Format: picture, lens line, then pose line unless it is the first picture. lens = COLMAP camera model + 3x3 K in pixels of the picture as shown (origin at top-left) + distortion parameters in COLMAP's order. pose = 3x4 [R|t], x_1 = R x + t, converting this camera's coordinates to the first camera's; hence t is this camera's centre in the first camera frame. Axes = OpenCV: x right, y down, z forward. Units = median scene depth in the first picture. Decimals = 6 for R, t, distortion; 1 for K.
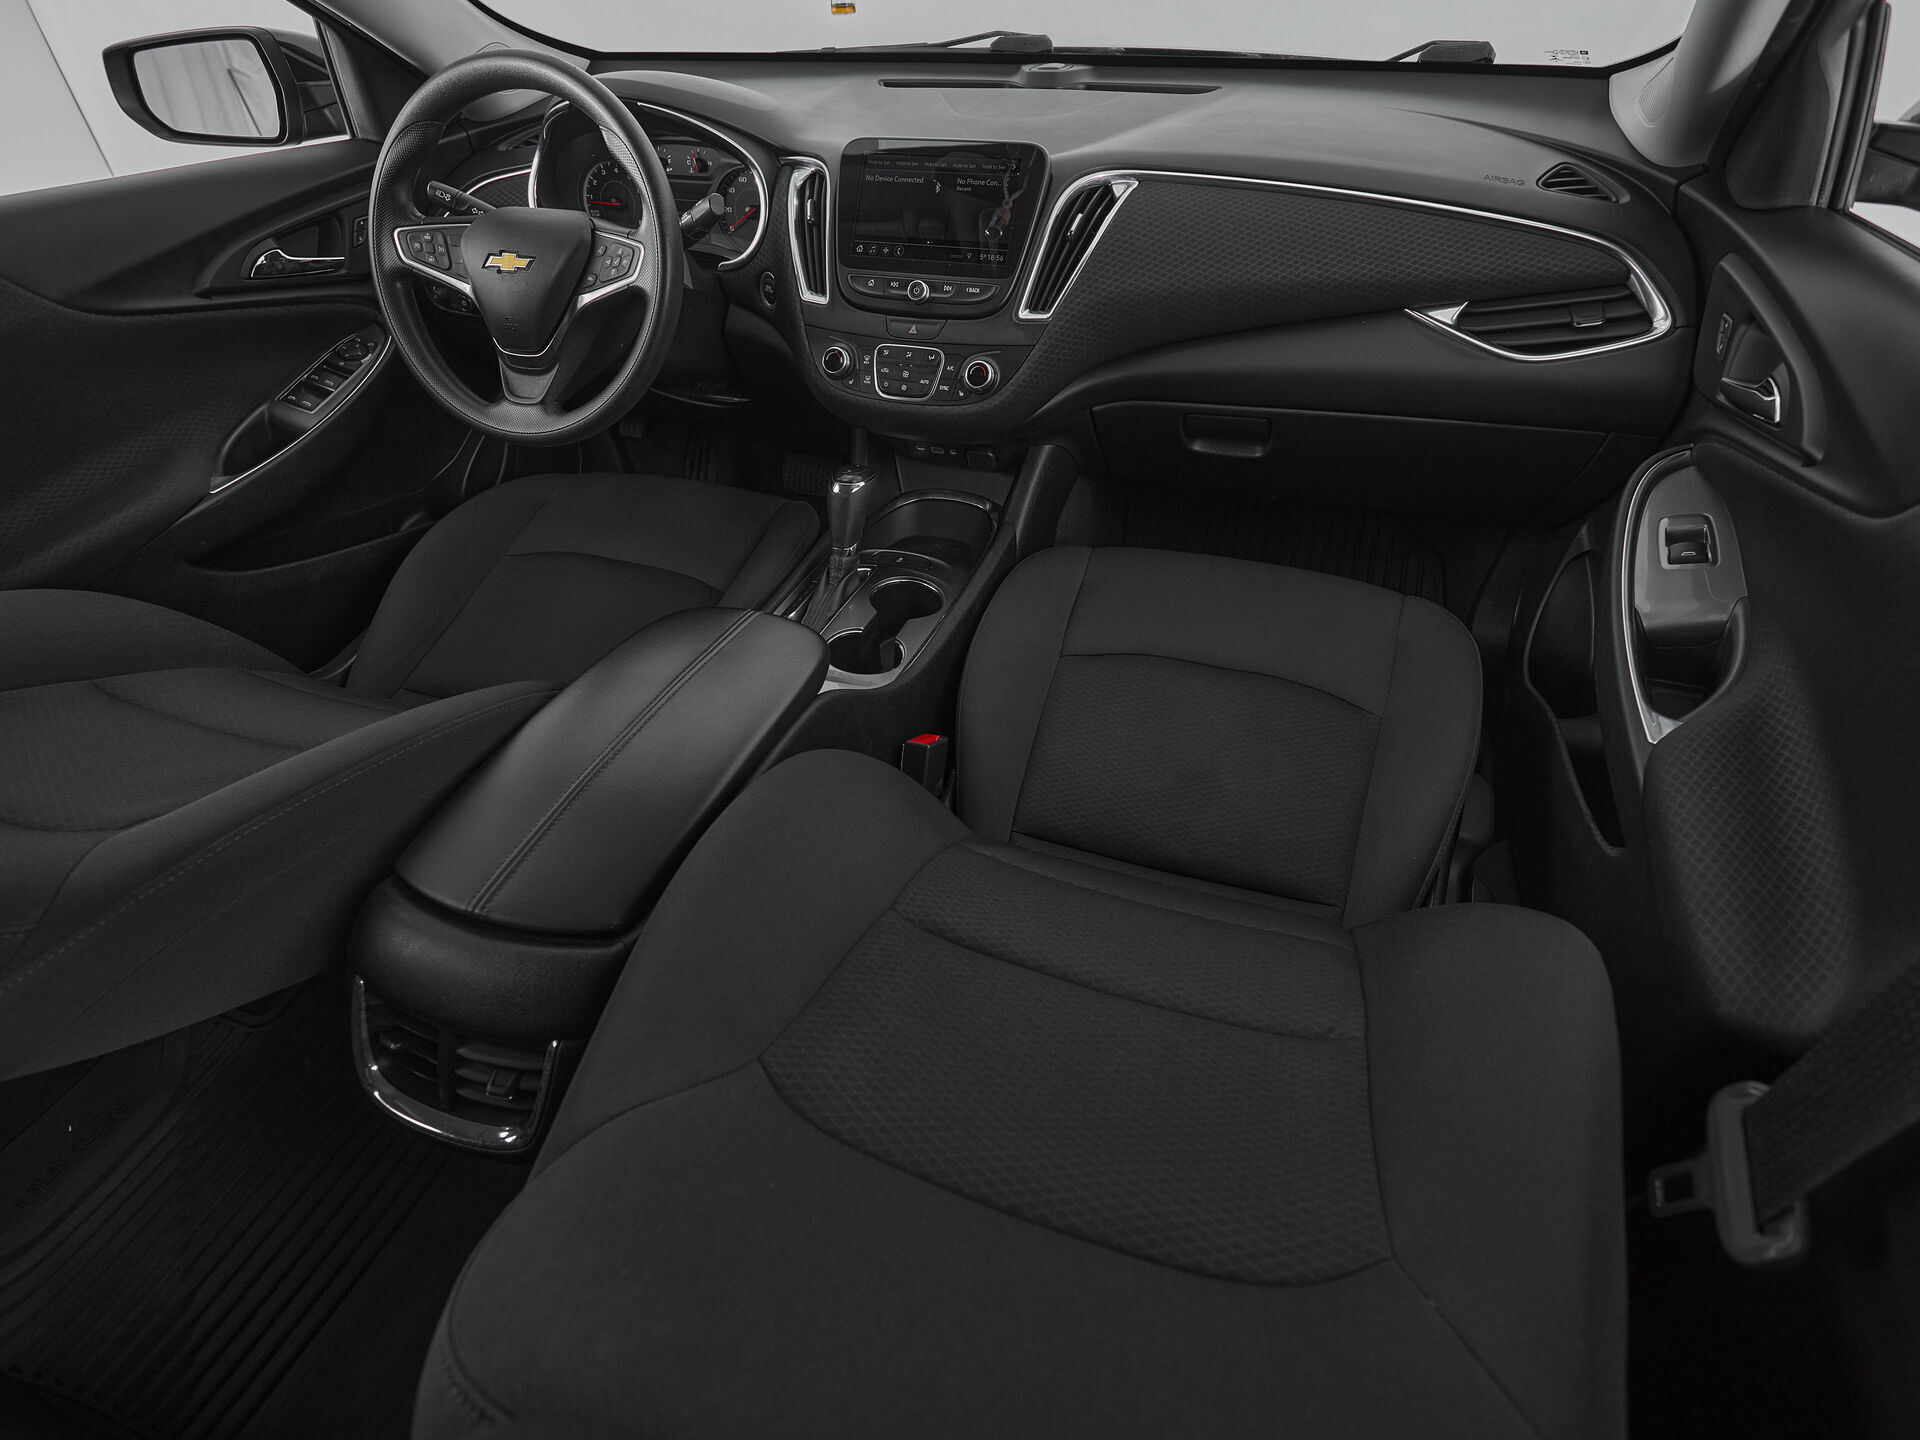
lens RADIAL K [[1025.2, 0, 970.1], [0, 1025.2, 716.4], [0, 0, 1]] dist [-0.002825, -0.001583]
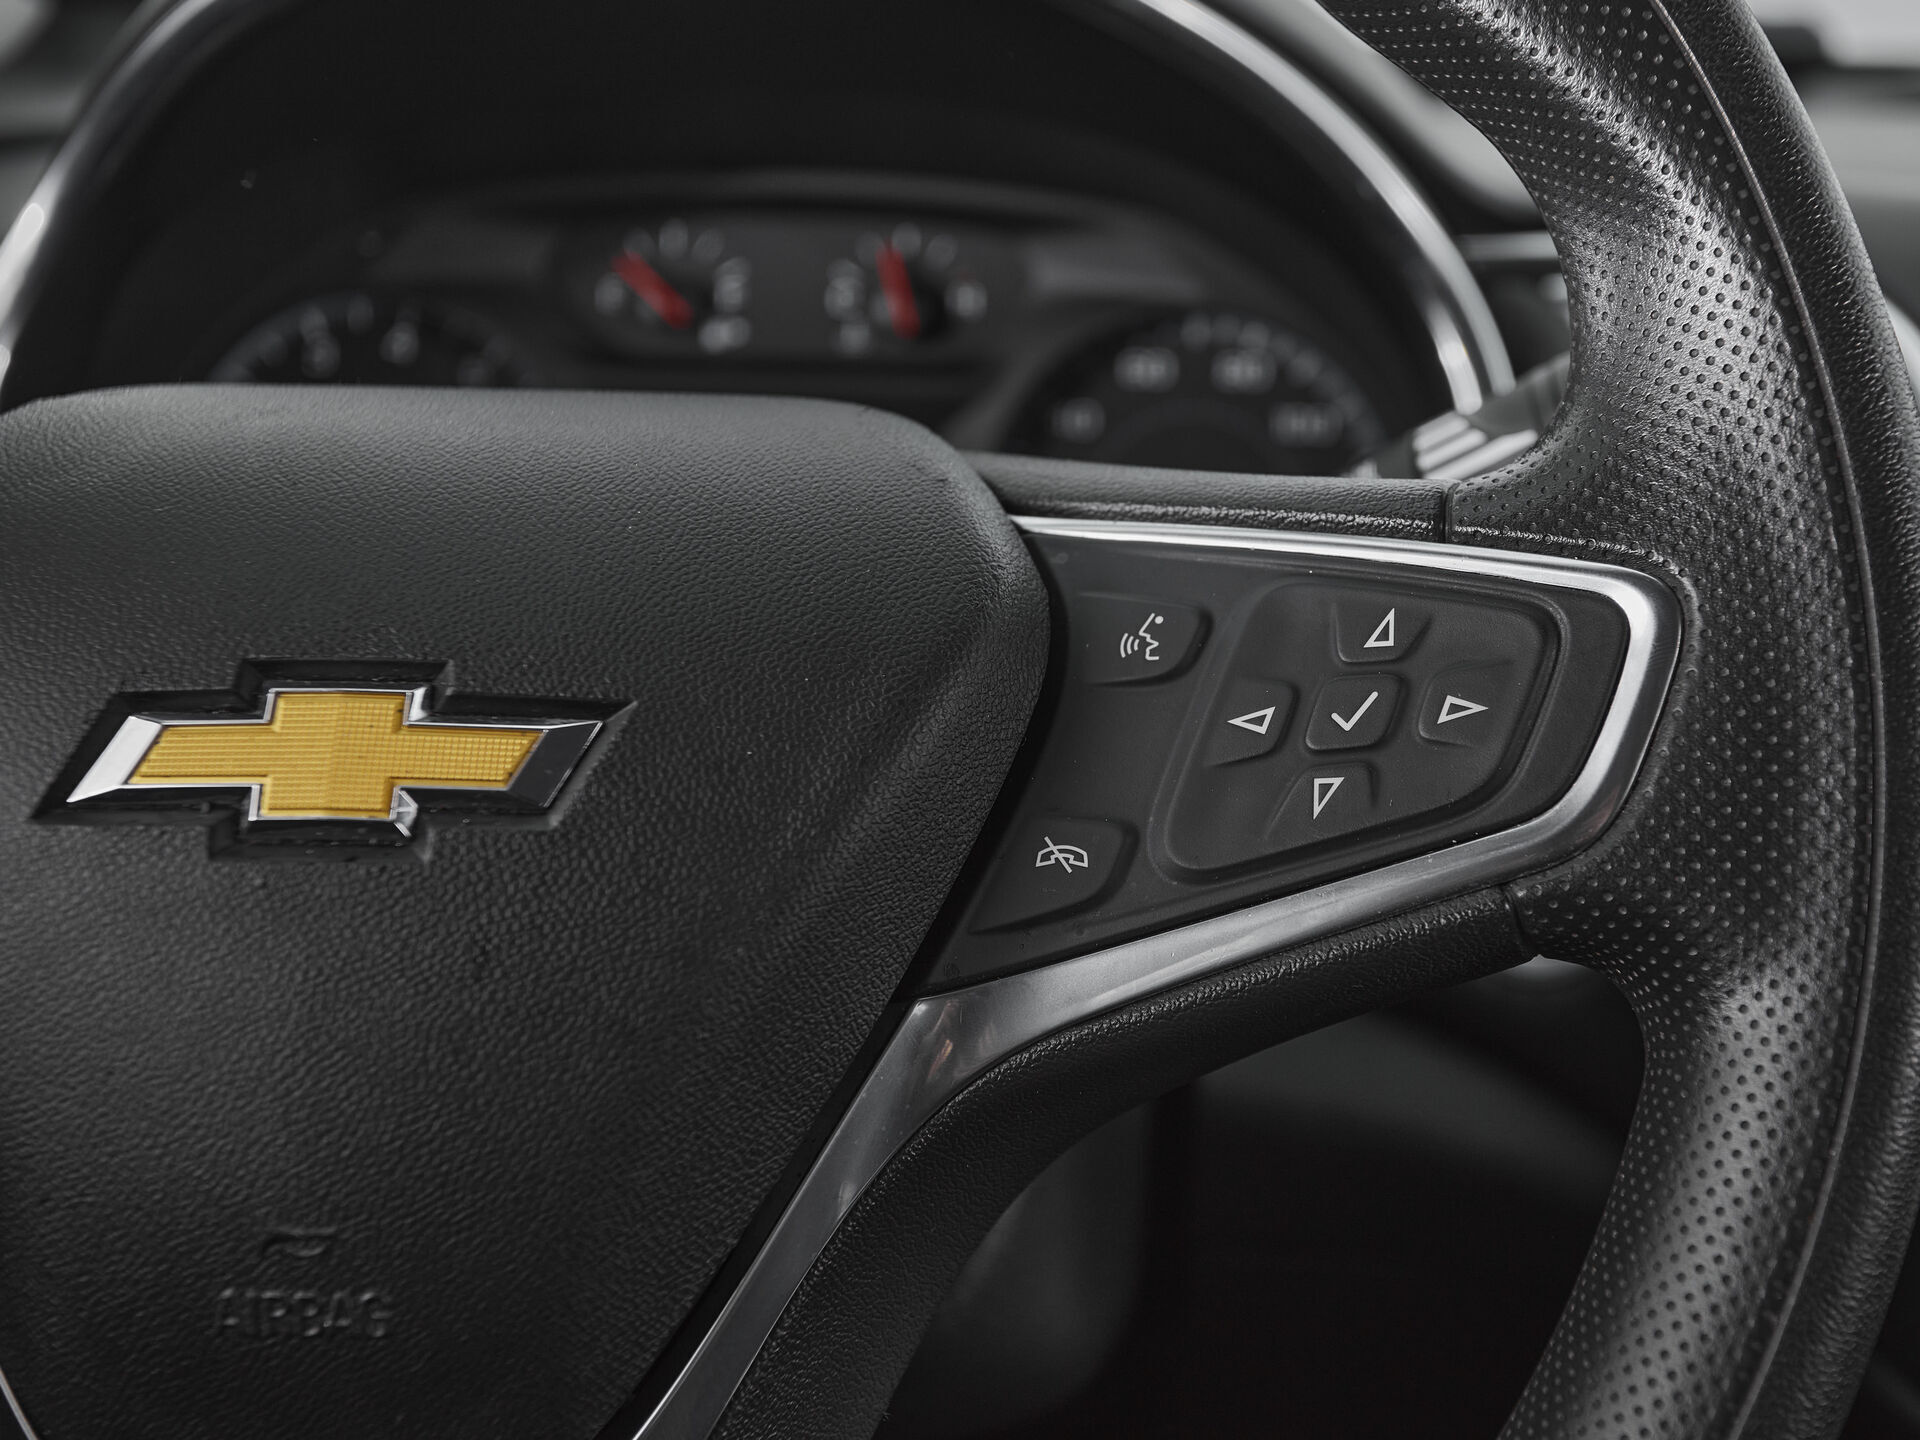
lens RADIAL K [[2461.8, 0, 1115.0], [0, 2461.8, 738.8], [0, 0, 1]] dist [0.069359, 0.000000]
pose [[0.953113, -0.035832, 0.300485, -0.428888], [0.159868, 0.902712, -0.399442, -0.307977], [-0.256939, 0.428751, 0.866115, 0.706620]]
